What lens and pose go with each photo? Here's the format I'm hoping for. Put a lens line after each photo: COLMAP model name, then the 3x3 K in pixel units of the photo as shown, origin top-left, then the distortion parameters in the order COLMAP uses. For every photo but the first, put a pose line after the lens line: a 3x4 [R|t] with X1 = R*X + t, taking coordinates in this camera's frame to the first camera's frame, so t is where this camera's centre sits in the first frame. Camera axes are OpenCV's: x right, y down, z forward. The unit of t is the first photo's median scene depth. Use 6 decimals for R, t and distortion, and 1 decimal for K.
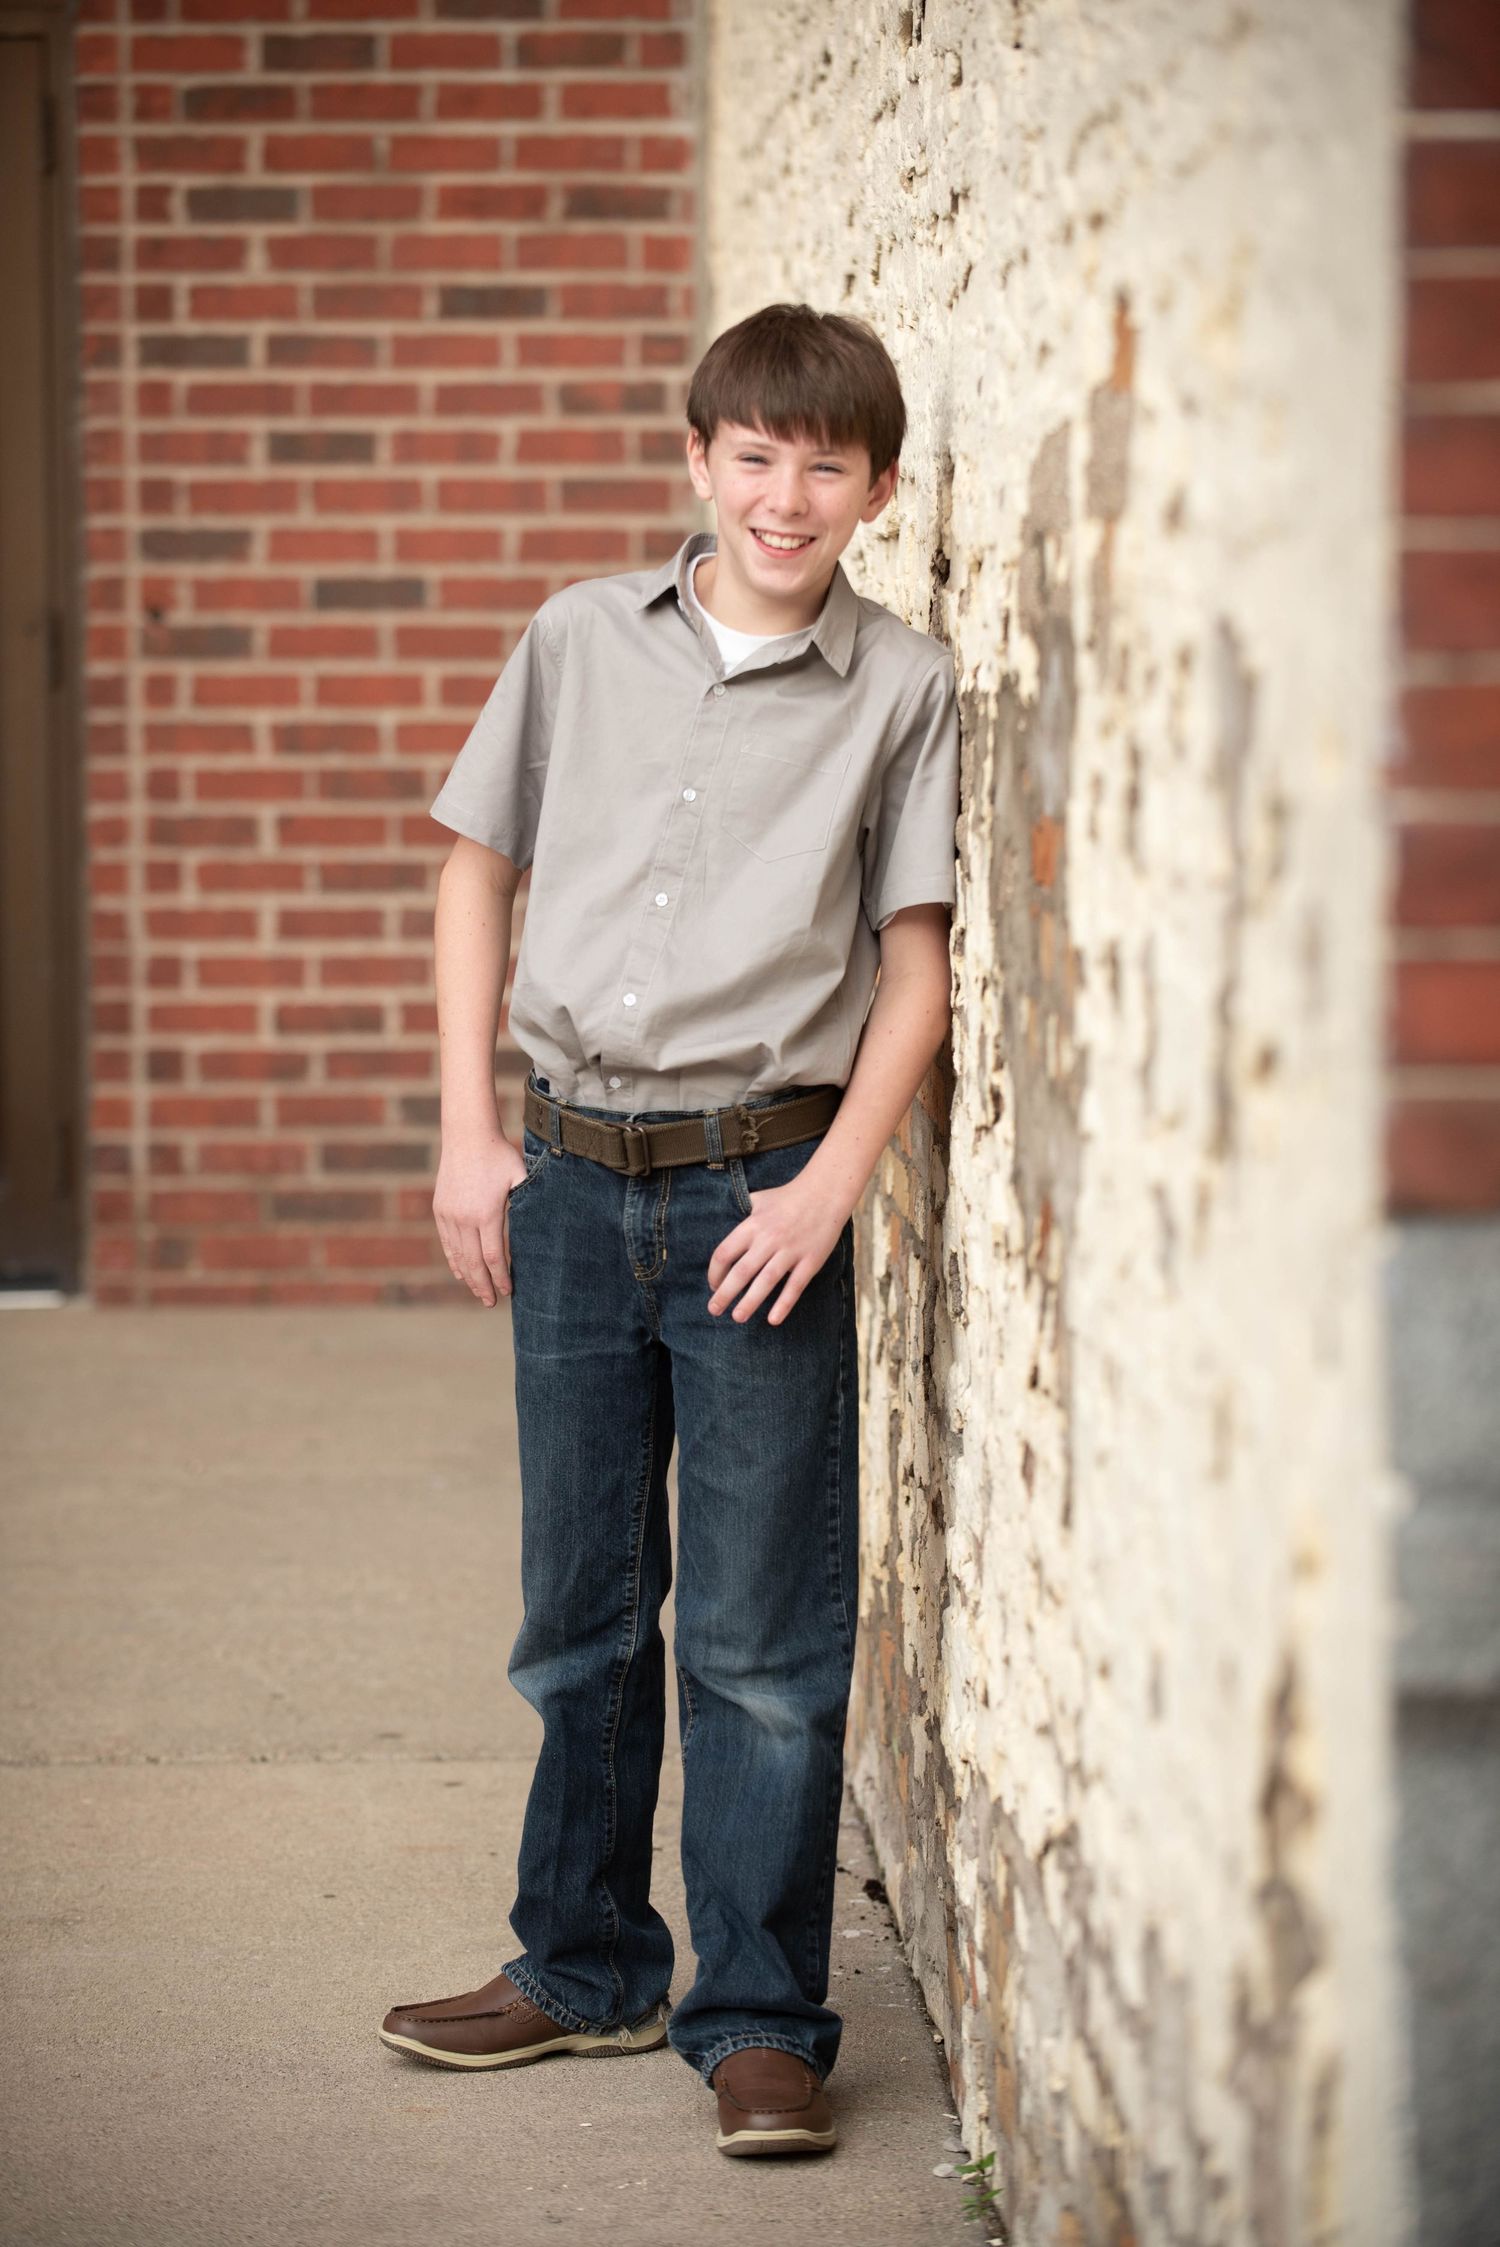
lens RADIAL K [[7420.0, 0, 772.1], [0, 7420.0, 1127.6], [0, 0, 1]] dist [0.222671, 0.000000]
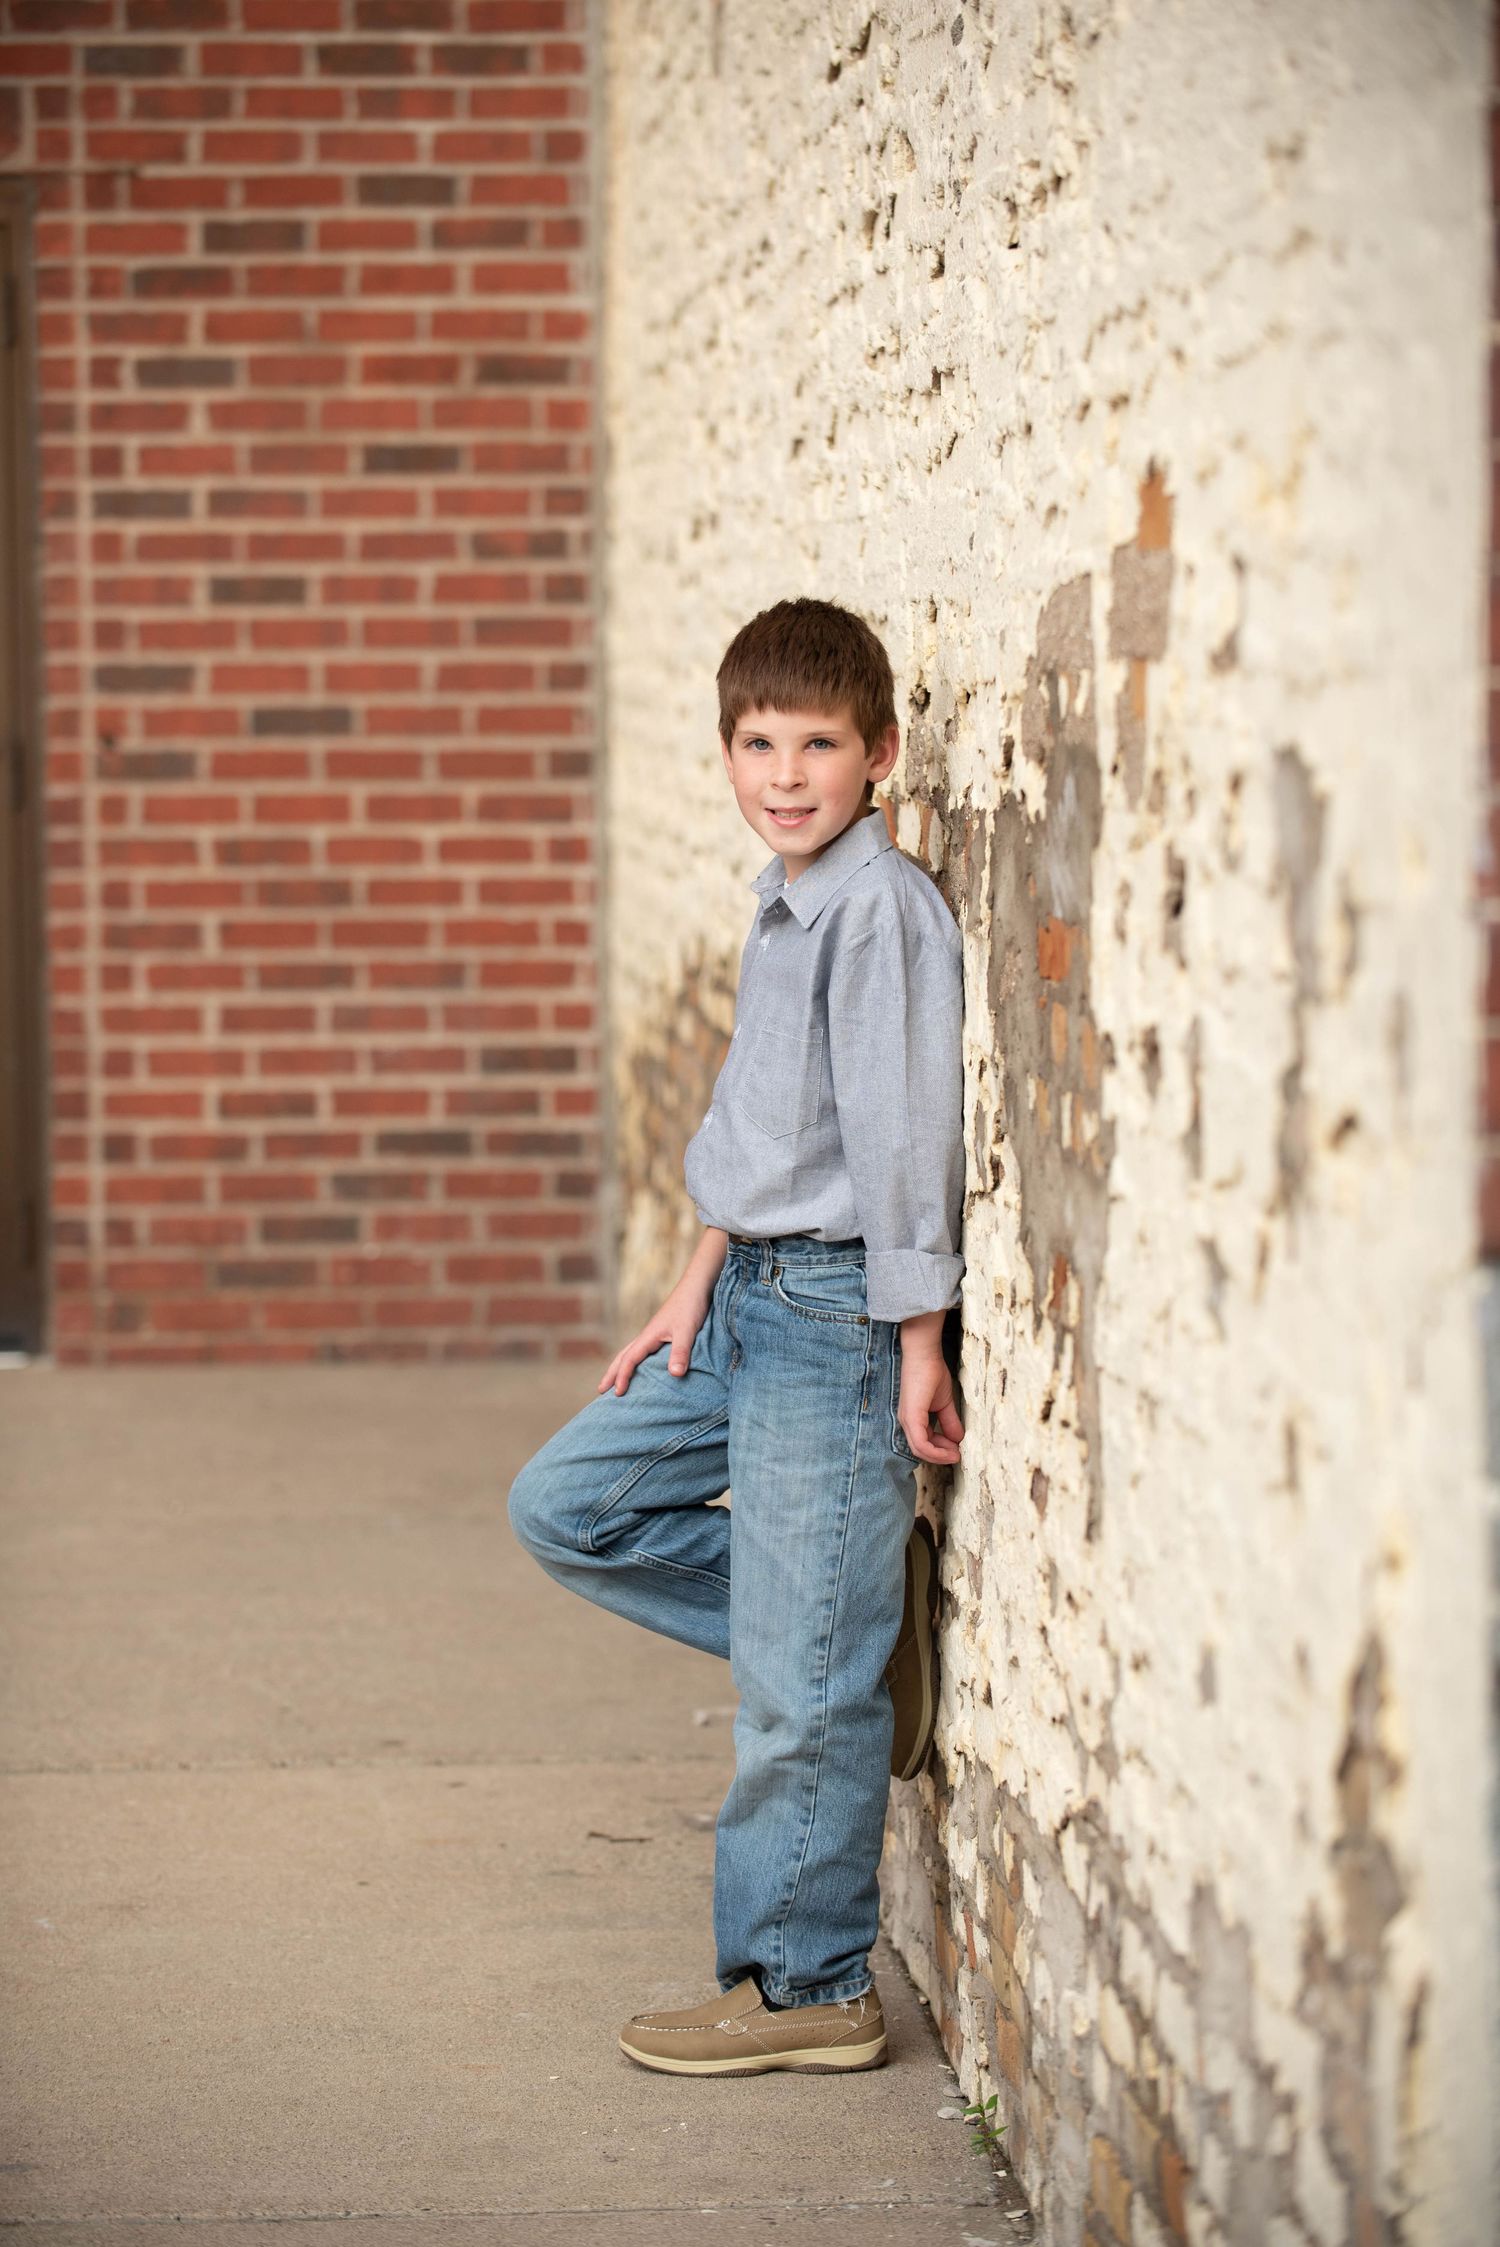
lens RADIAL K [[6837.4, 0, 749.3], [0, 6837.4, 1115.0], [0, 0, 1]] dist [0.109395, 0.000000]
pose [[0.999491, -0.007188, 0.031079, -0.038231], [0.007594, 0.999887, -0.012962, 0.001302], [-0.030982, 0.013192, 0.999433, -0.043384]]
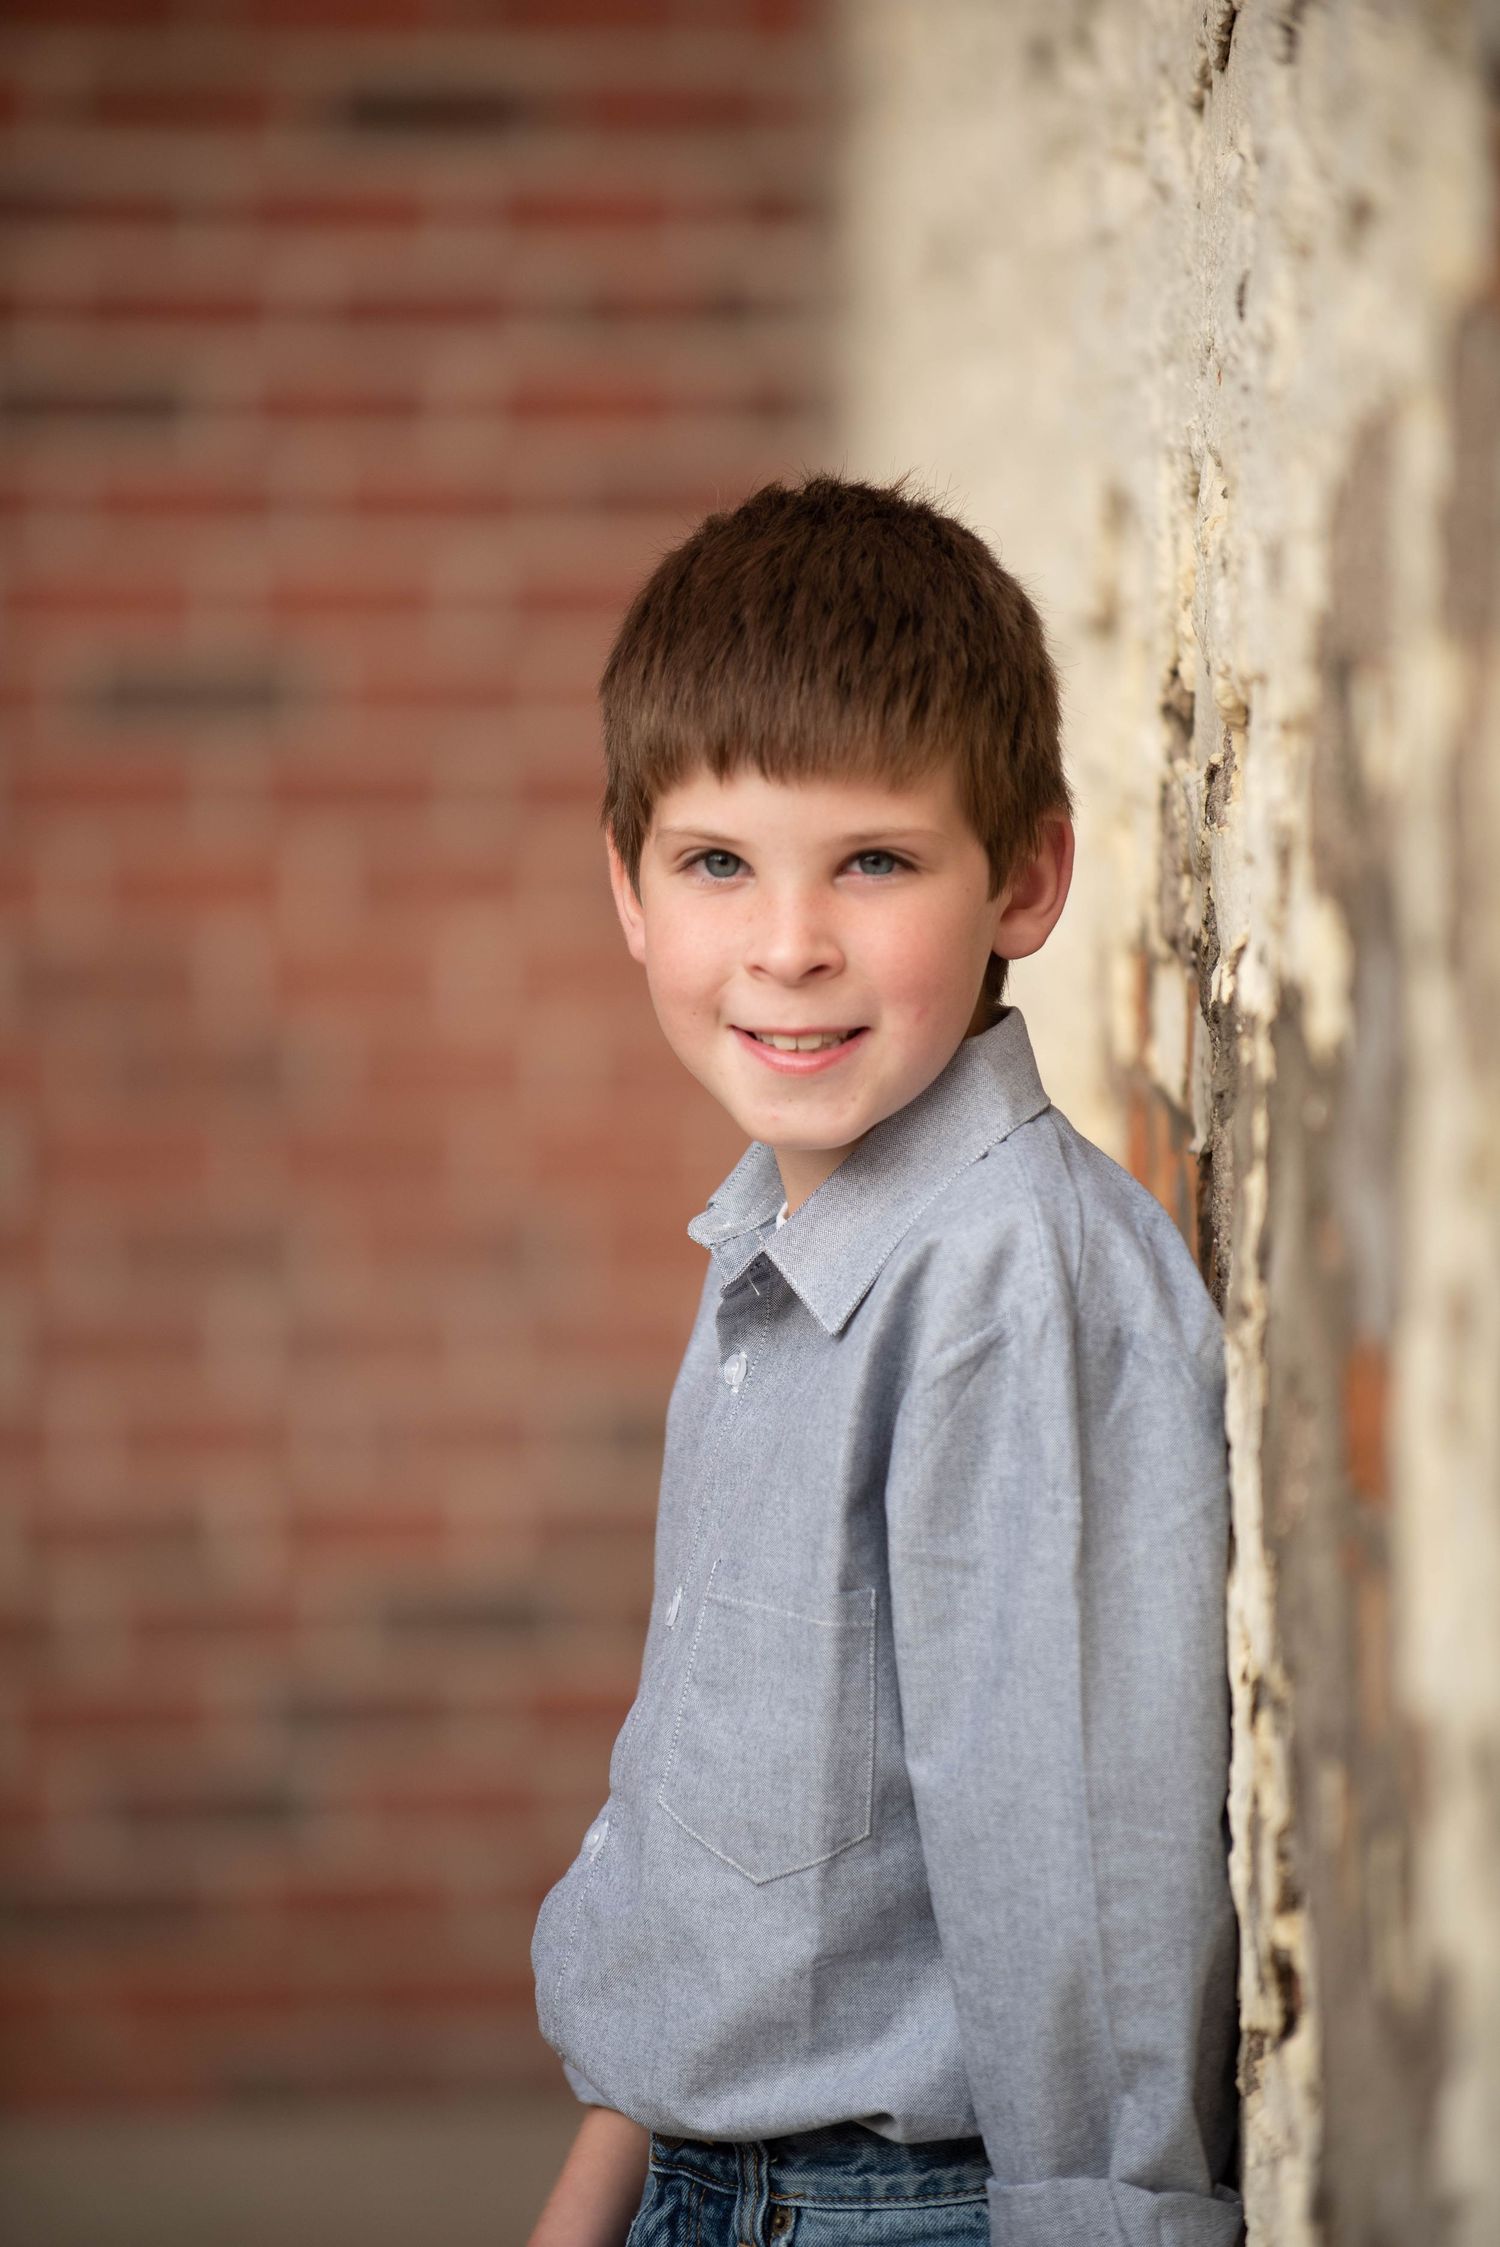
lens RADIAL K [[13067.9, 0, 1063.0], [0, 13067.9, 1166.1], [0, 0, 1]] dist [2.951602, 0.000000]
pose [[0.999905, -0.013371, -0.003222, 0.019655], [0.013263, 0.999417, -0.031463, -0.025438], [0.003641, 0.031418, 0.999500, 0.236253]]
